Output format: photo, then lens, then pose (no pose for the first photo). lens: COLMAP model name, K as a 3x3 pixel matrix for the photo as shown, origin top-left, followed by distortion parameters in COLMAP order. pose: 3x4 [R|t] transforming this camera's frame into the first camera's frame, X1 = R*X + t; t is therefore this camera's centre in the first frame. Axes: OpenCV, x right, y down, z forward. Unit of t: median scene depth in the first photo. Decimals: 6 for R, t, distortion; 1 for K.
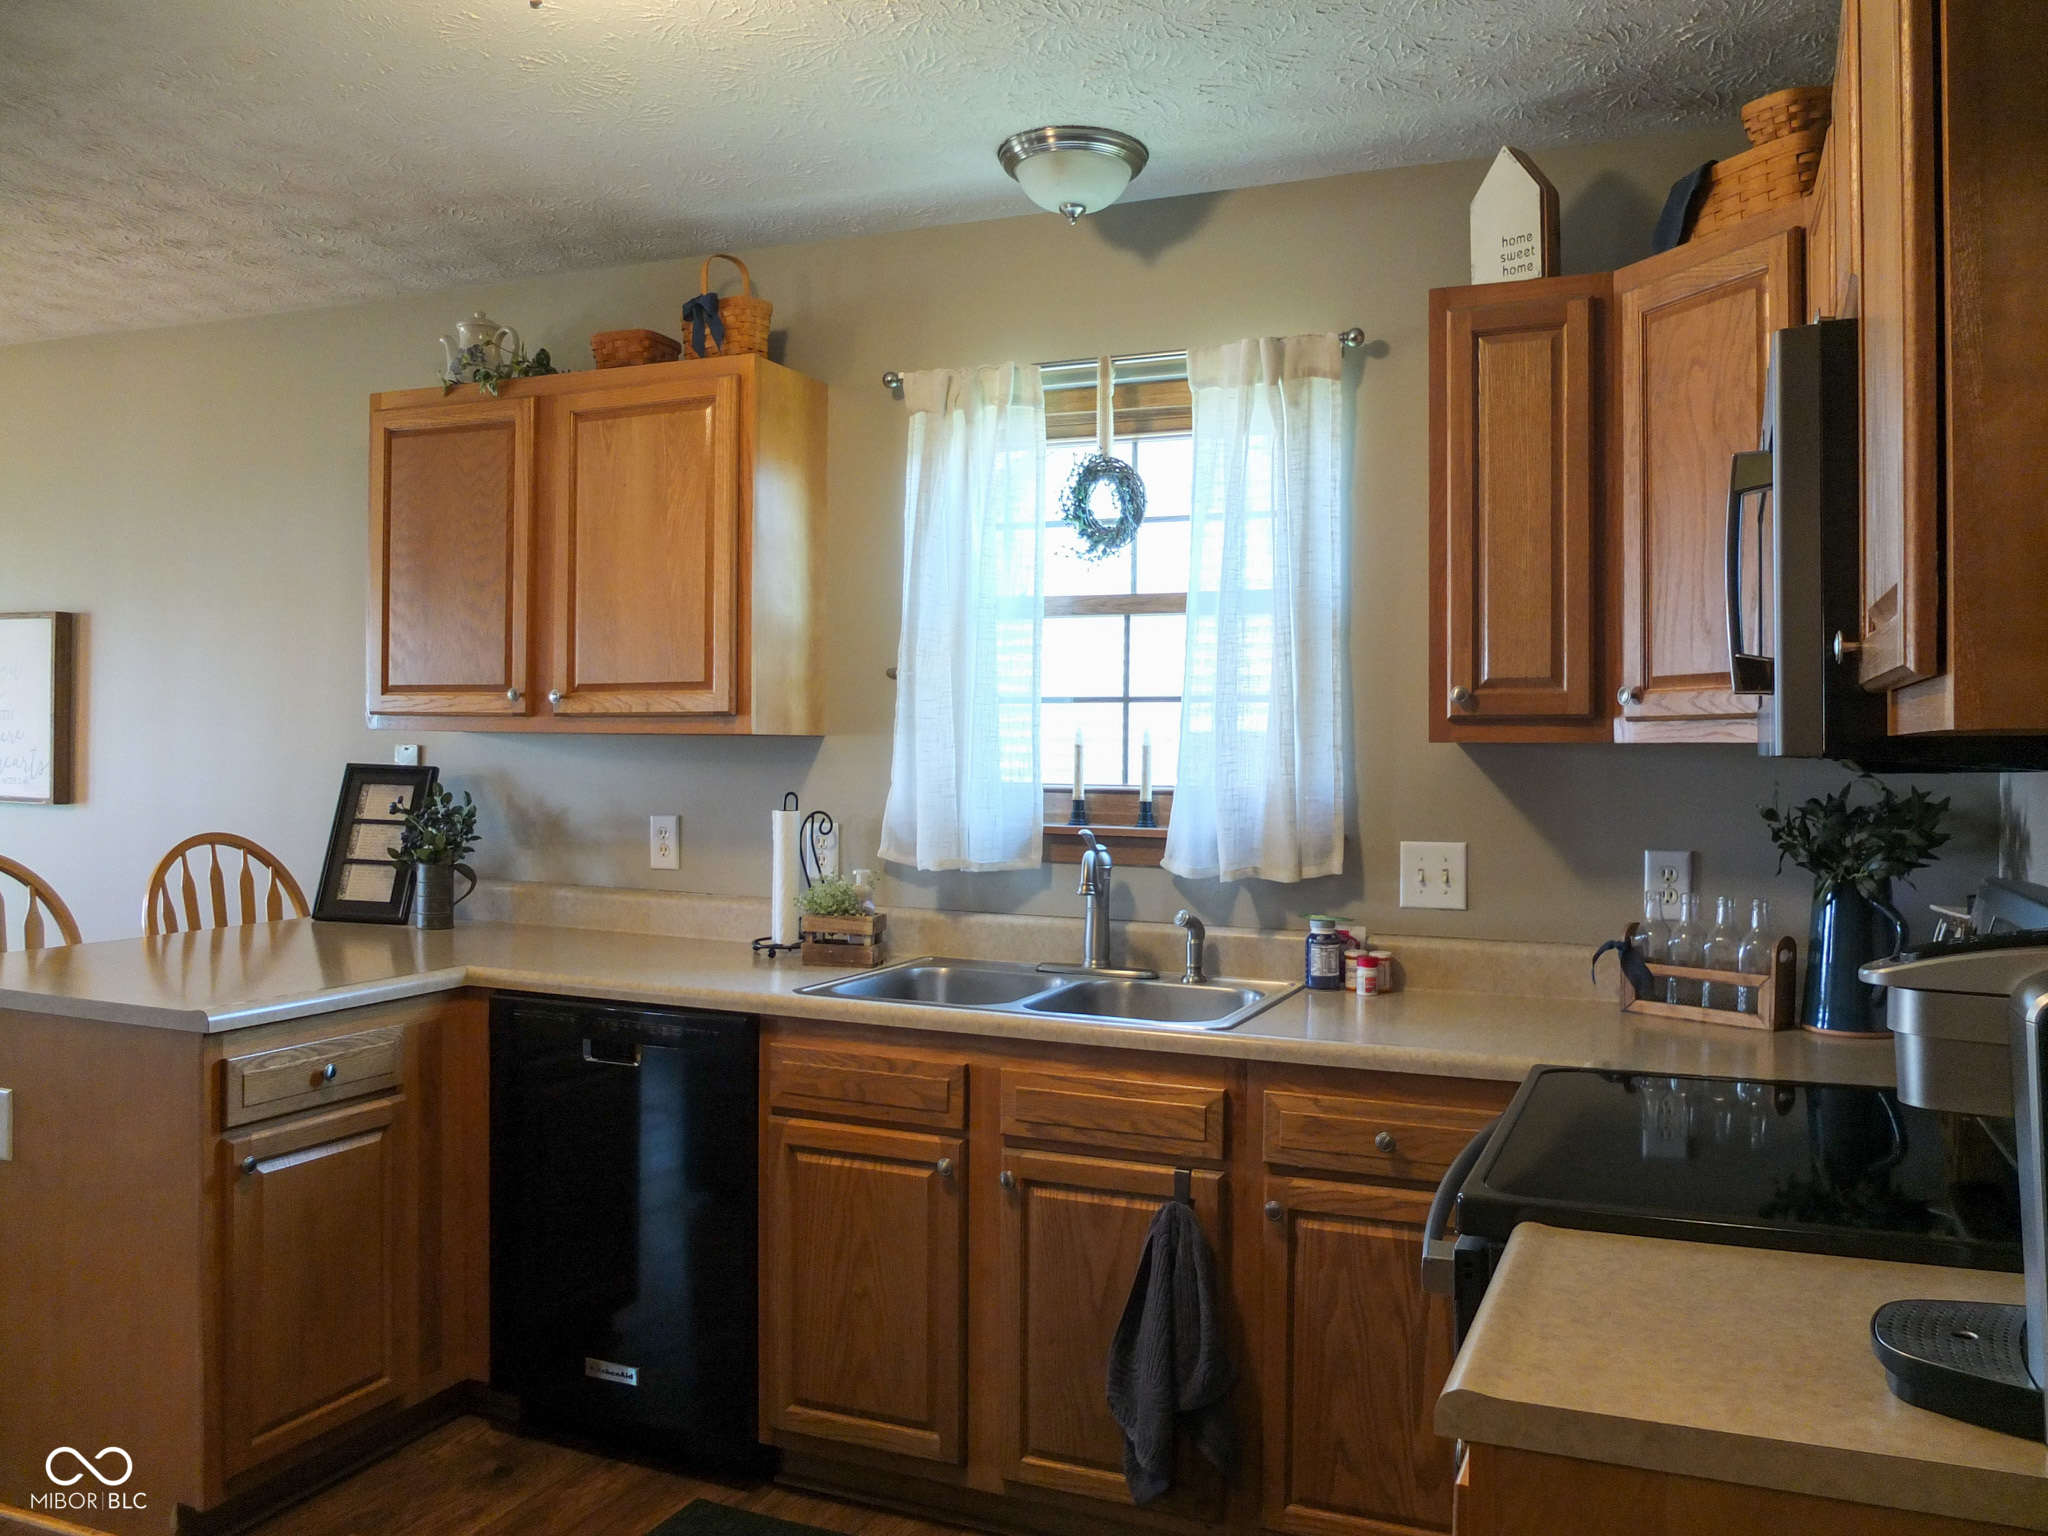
lens RADIAL K [[1623.9, 0, 1046.2], [0, 1623.9, 761.7], [0, 0, 1]] dist [-0.043019, 0.011725]
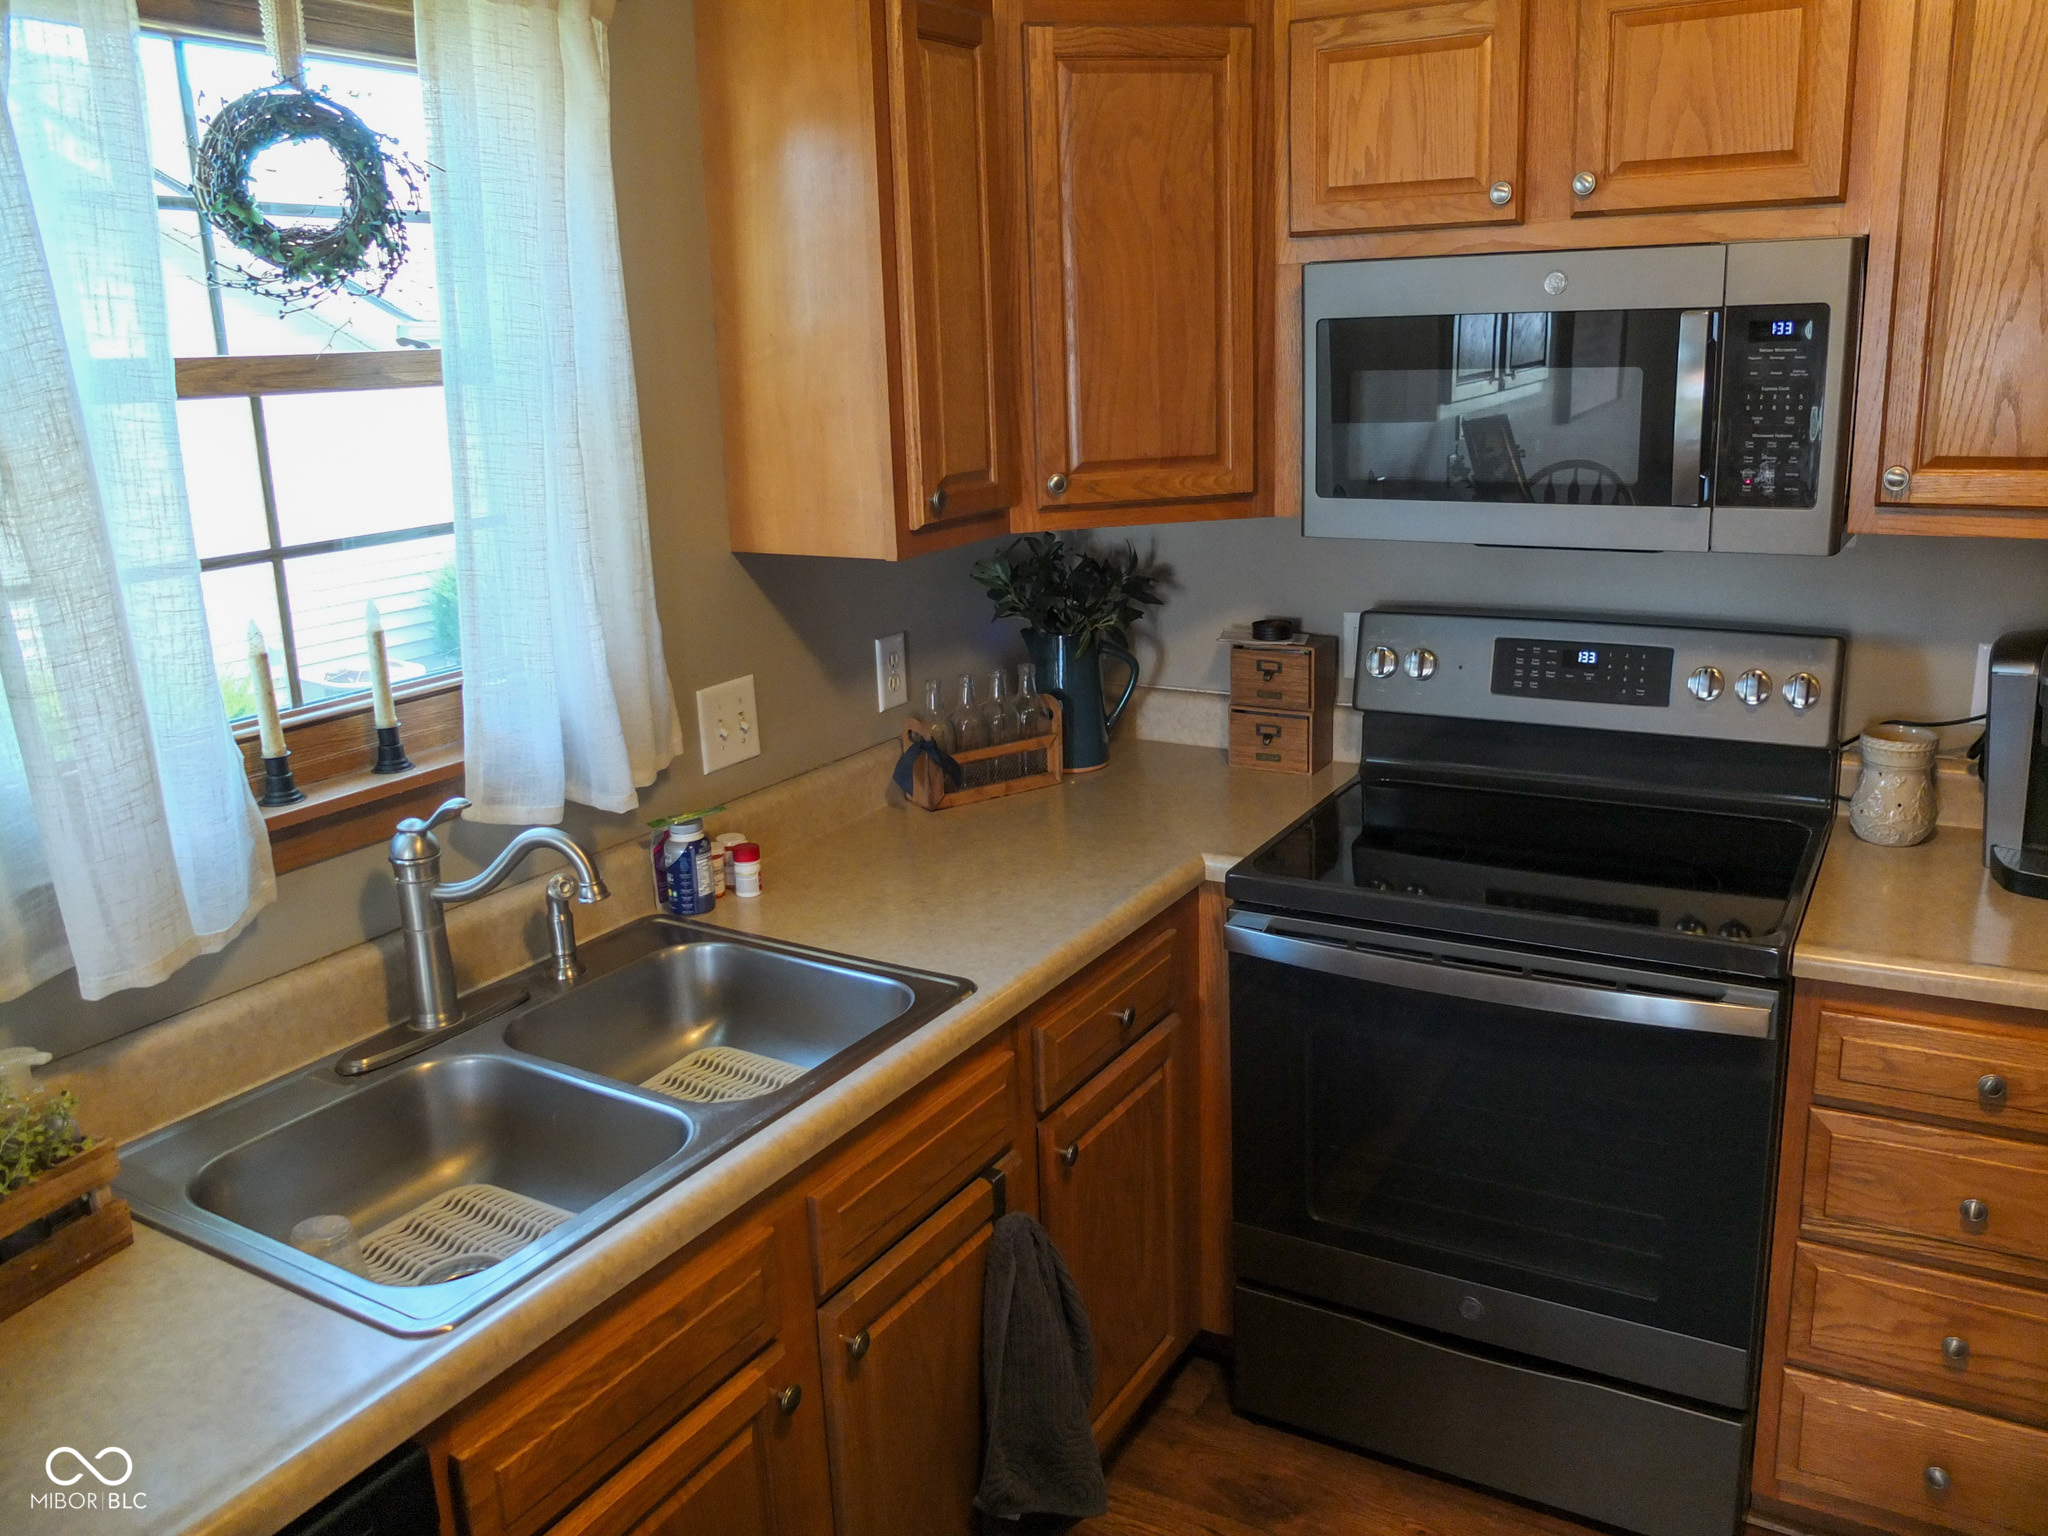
lens RADIAL K [[1623.9, 0, 1046.2], [0, 1623.9, 761.7], [0, 0, 1]] dist [-0.043019, 0.011725]
pose [[0.119442, -0.268890, 0.955736, -0.465494], [0.040885, 0.963143, 0.265864, -0.107193], [-0.991999, 0.007320, 0.126033, 0.693097]]
